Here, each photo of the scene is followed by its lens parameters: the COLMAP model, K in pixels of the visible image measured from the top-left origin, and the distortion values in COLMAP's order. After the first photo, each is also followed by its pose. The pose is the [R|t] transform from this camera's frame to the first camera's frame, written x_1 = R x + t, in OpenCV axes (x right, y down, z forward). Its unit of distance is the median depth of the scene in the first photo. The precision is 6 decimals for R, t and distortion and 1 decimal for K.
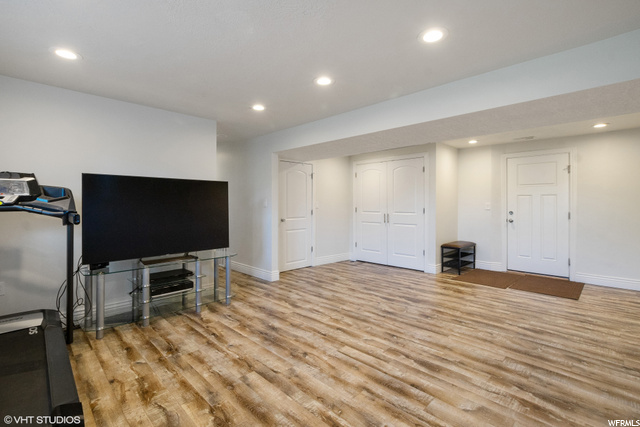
lens RADIAL K [[289.1, 0, 320.9], [0, 289.1, 220.9], [0, 0, 1]] dist [-0.000251, 0.000346]
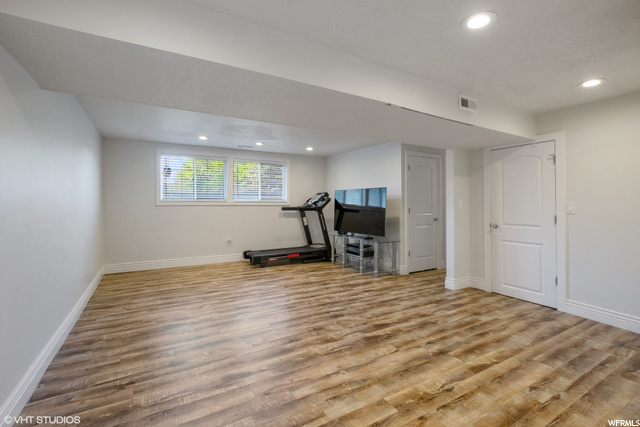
lens RADIAL K [[293.6, 0, 319.7], [0, 293.6, 205.3], [0, 0, 1]] dist [0.000529, 0.000057]
pose [[-0.247145, -0.000648, -0.968978, 1.164354], [-0.063185, 0.997882, 0.015448, -0.059005], [0.966916, 0.065043, -0.246662, 1.137650]]
